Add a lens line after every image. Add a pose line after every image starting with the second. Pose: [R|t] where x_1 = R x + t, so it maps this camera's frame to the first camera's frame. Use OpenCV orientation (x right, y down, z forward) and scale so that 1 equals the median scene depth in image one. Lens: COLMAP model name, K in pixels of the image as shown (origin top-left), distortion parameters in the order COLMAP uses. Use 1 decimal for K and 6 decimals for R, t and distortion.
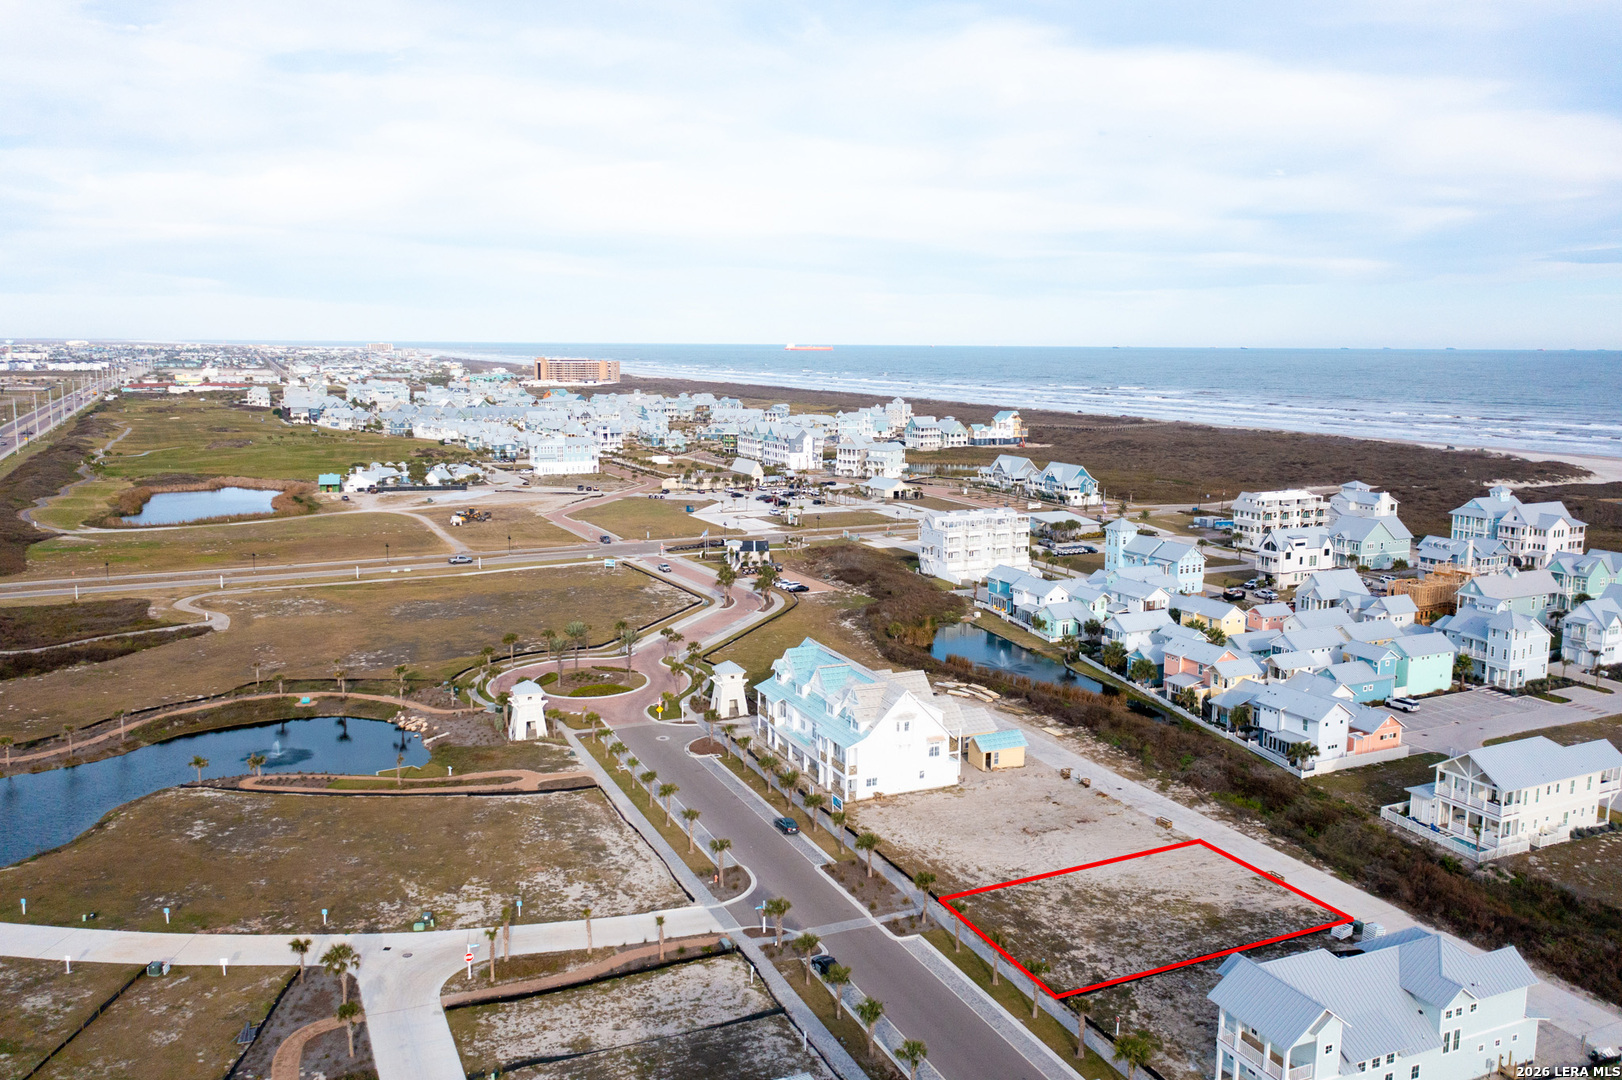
lens RADIAL K [[1280.3, 0, 807.0], [0, 1280.3, 537.3], [0, 0, 1]] dist [-0.015633, 0.007000]
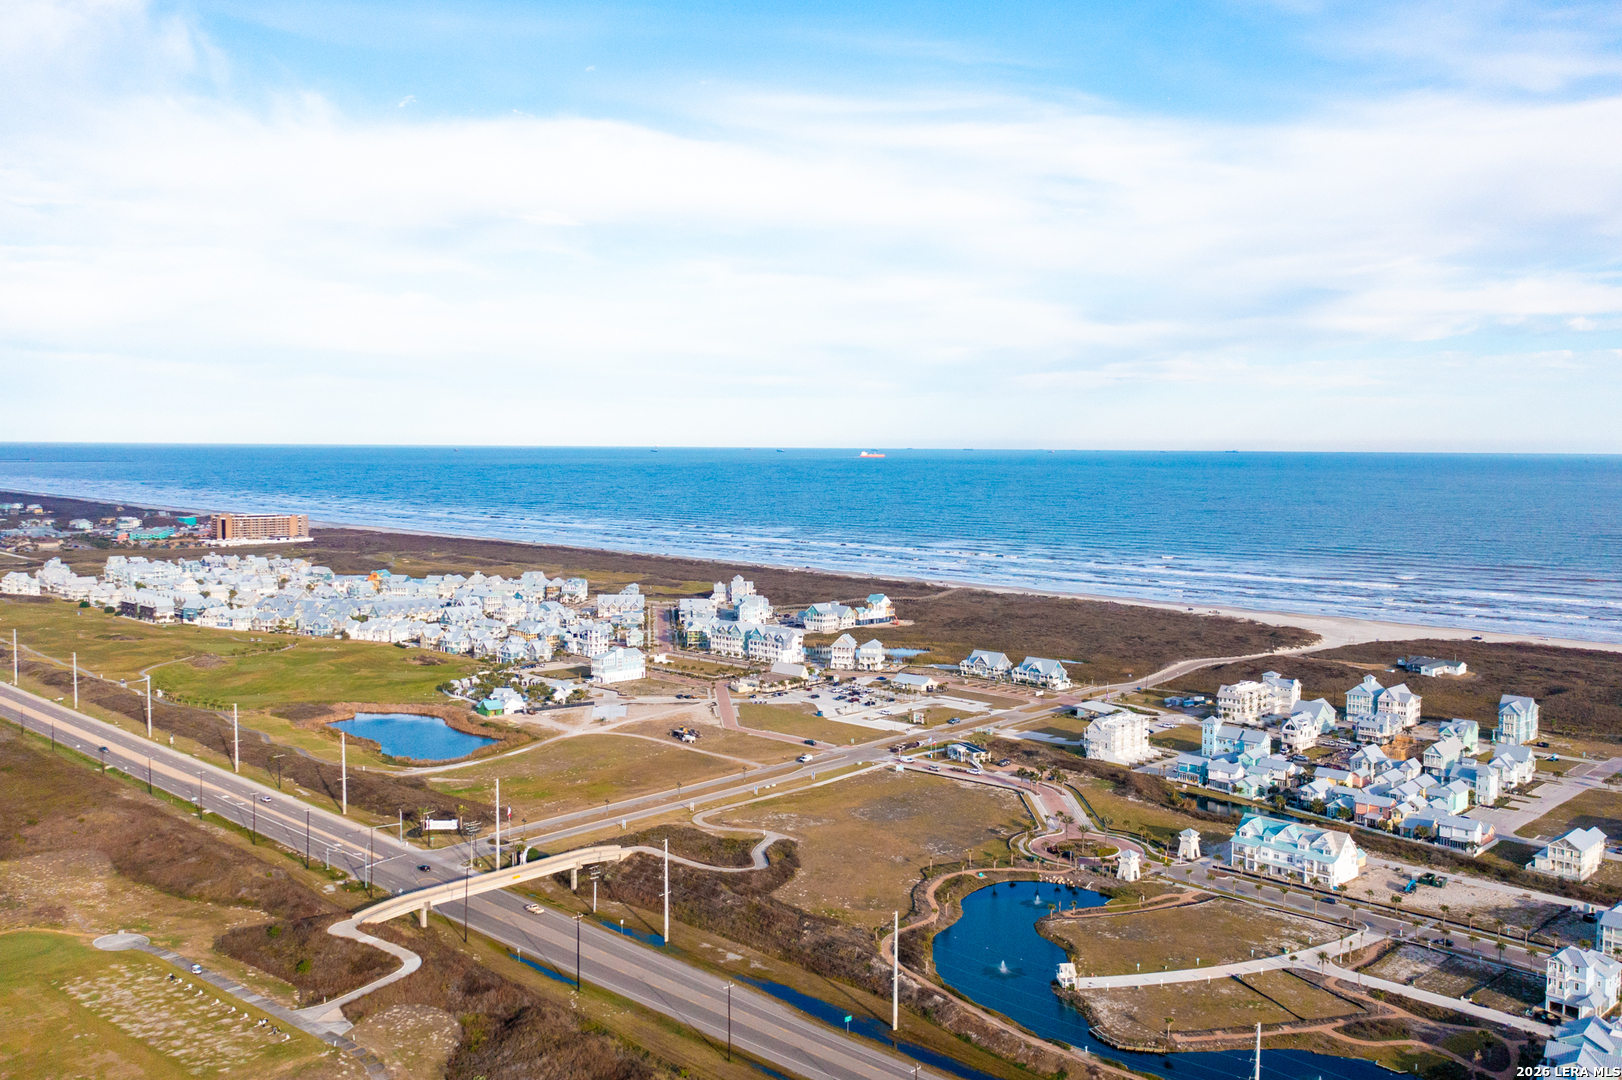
lens RADIAL K [[1420.5, 0, 811.1], [0, 1420.5, 559.8], [0, 0, 1]] dist [-0.018872, 0.007626]
pose [[0.936933, -0.027393, 0.348433, -1.338189], [0.050978, 0.996973, -0.058700, -0.209237], [-0.345770, 0.072760, 0.935494, -0.809606]]
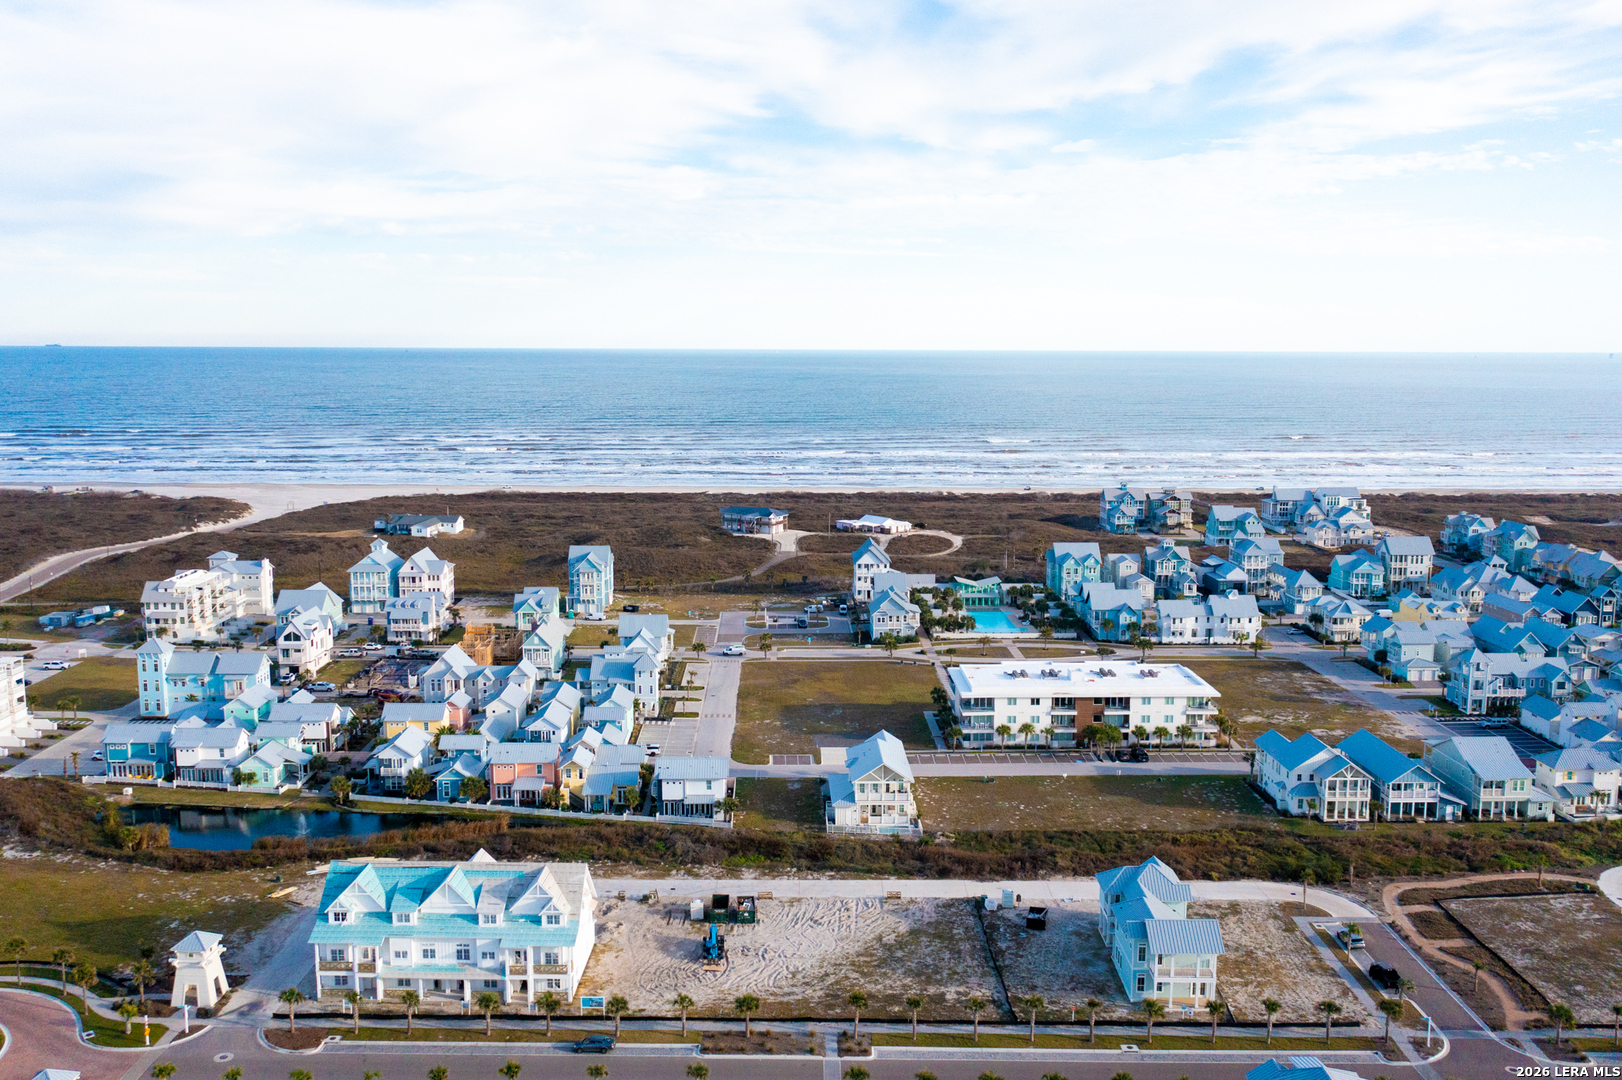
lens RADIAL K [[1380.3, 0, 811.0], [0, 1380.3, 540.0], [0, 0, 1]] dist [-0.014662, 0.007354]
pose [[0.412522, -0.128419, 0.901850, -0.631023], [0.132024, 0.987989, 0.080295, -0.152288], [-0.901330, 0.085942, 0.424522, 0.321203]]
